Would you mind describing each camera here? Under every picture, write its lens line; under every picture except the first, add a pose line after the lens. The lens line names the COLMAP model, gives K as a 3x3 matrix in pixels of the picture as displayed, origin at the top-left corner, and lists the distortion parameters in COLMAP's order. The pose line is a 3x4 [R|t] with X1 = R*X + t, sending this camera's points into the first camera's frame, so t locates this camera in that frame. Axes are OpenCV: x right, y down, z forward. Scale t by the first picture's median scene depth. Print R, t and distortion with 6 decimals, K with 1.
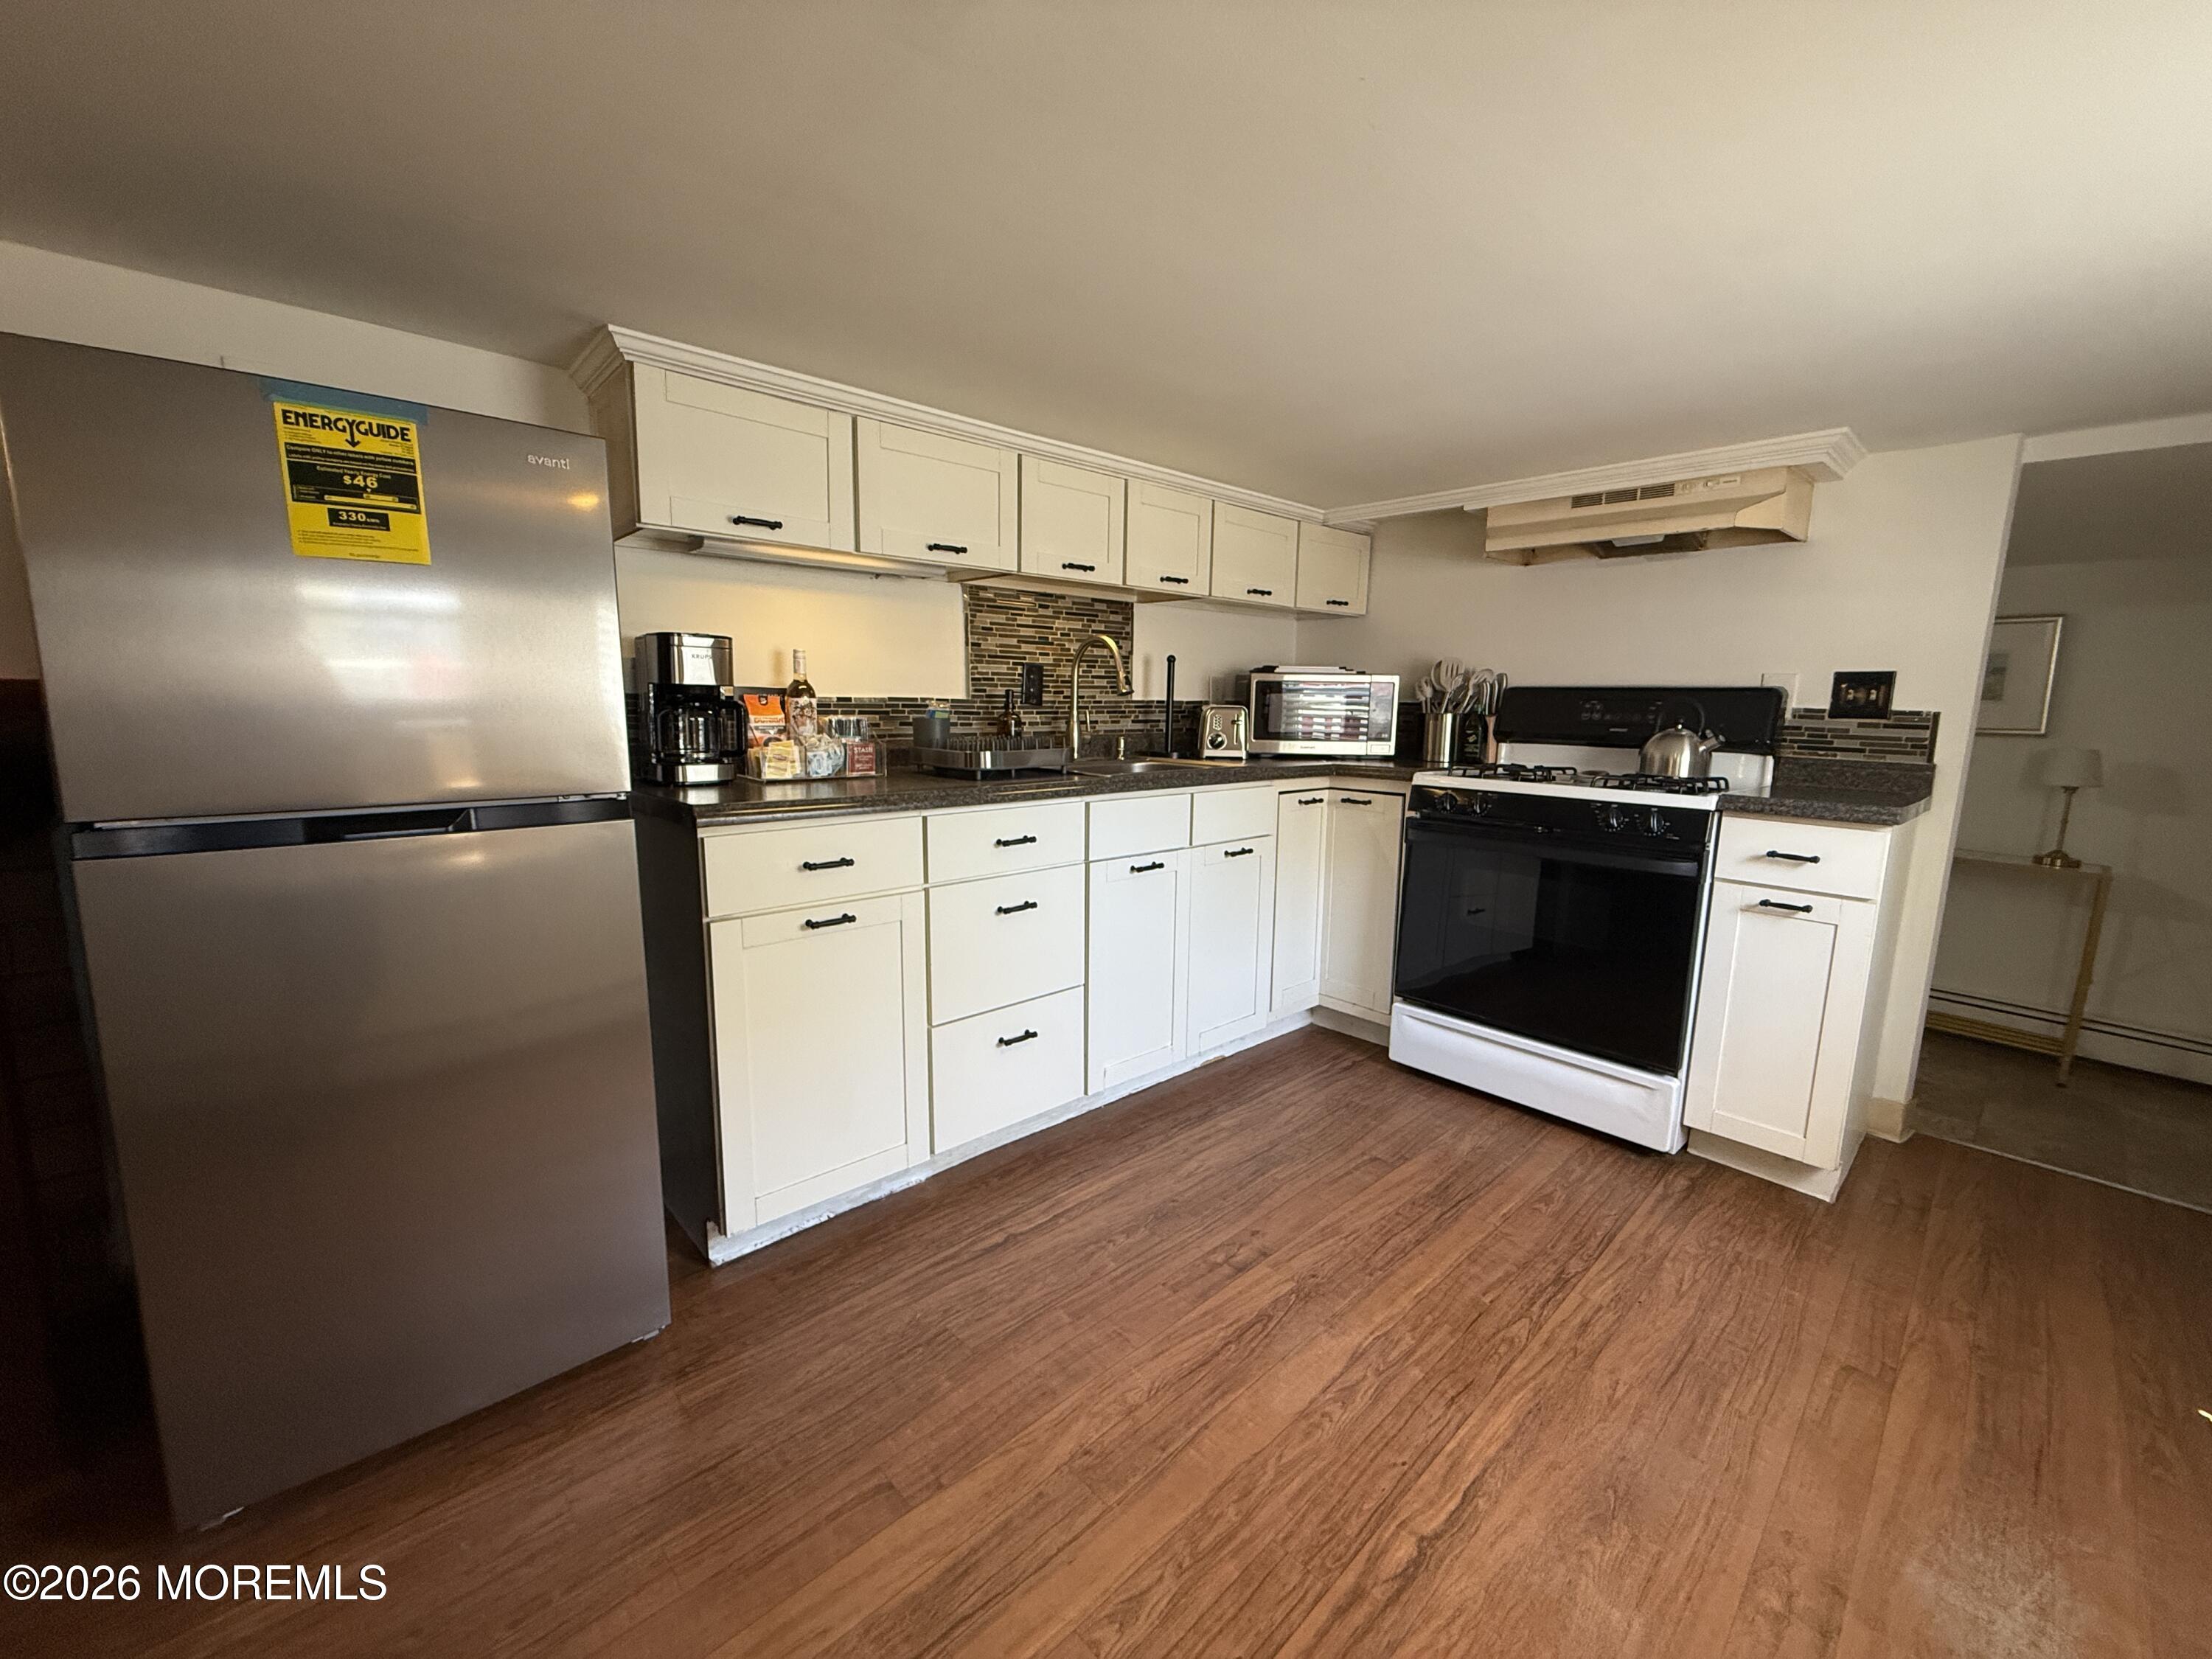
lens RADIAL K [[881.8, 0, 1103.9], [0, 881.8, 828.9], [0, 0, 1]] dist [0.002503, 0.000029]
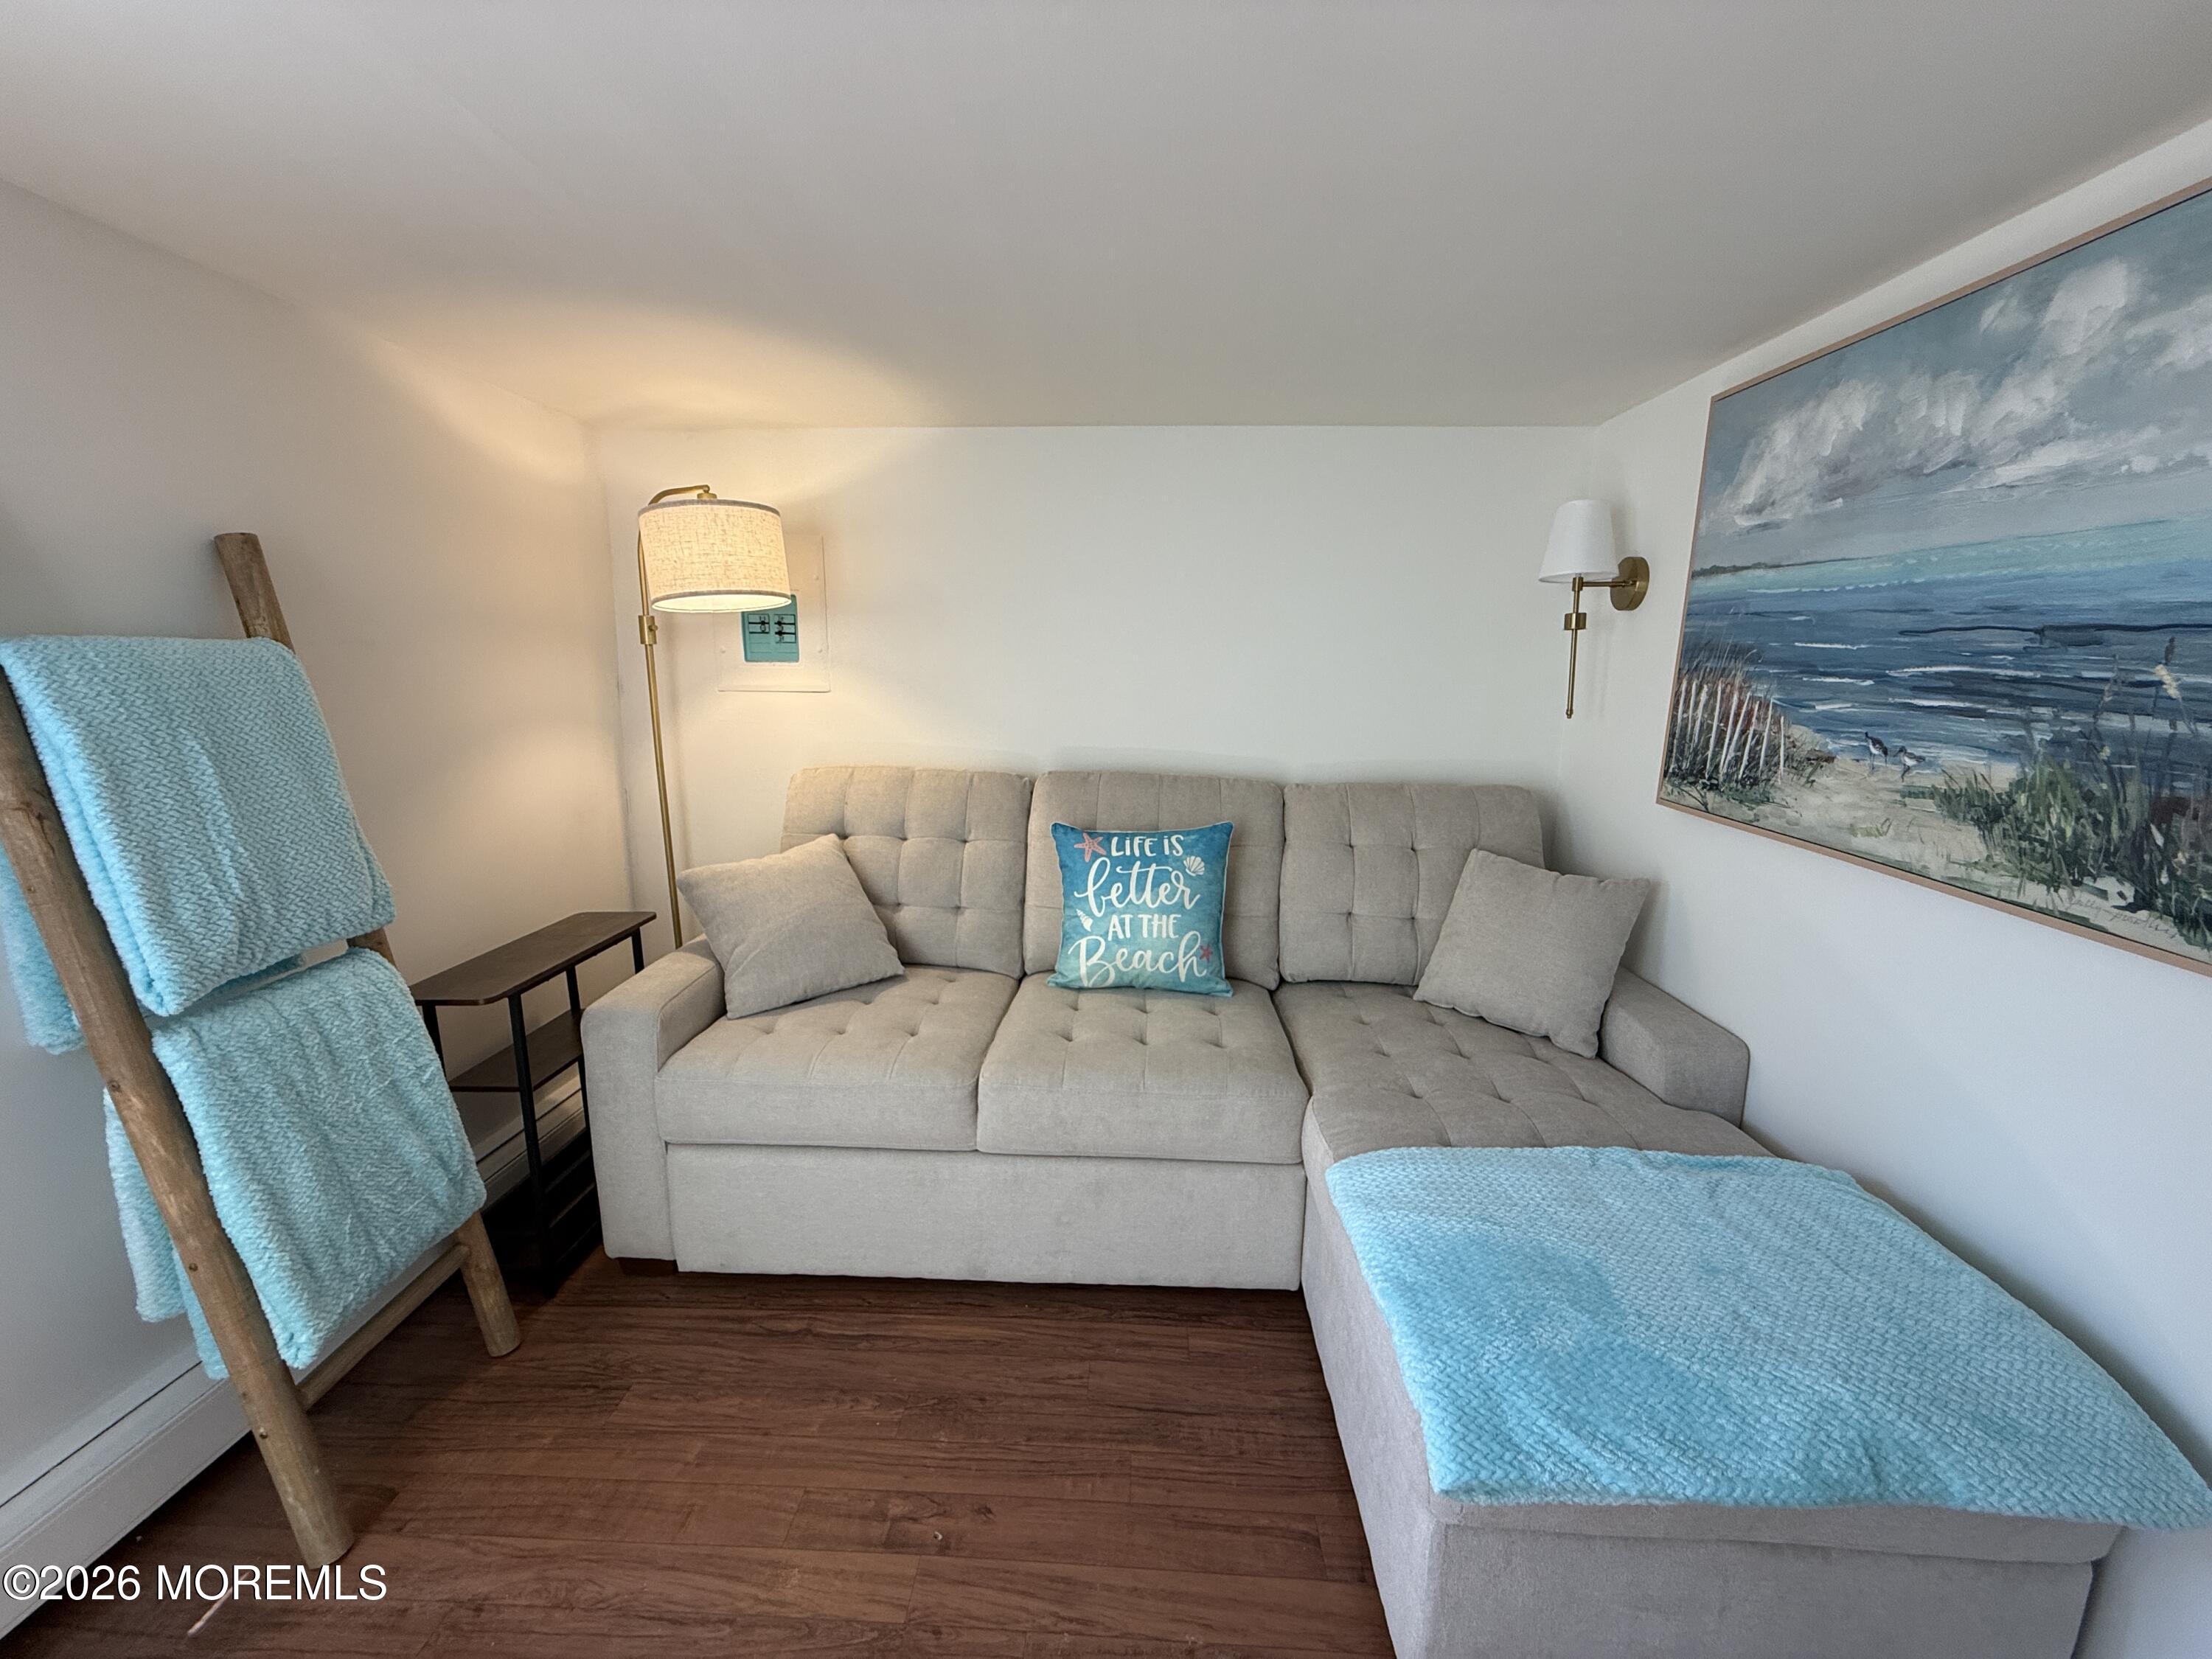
lens RADIAL K [[881.8, 0, 1099.4], [0, 881.8, 843.8], [0, 0, 1]] dist [0.002503, 0.000029]
pose [[0.685331, 0.113688, -0.719303, 0.613665], [-0.096404, 0.993209, 0.065128, -0.095156], [0.721823, 0.024709, 0.691637, 0.543005]]
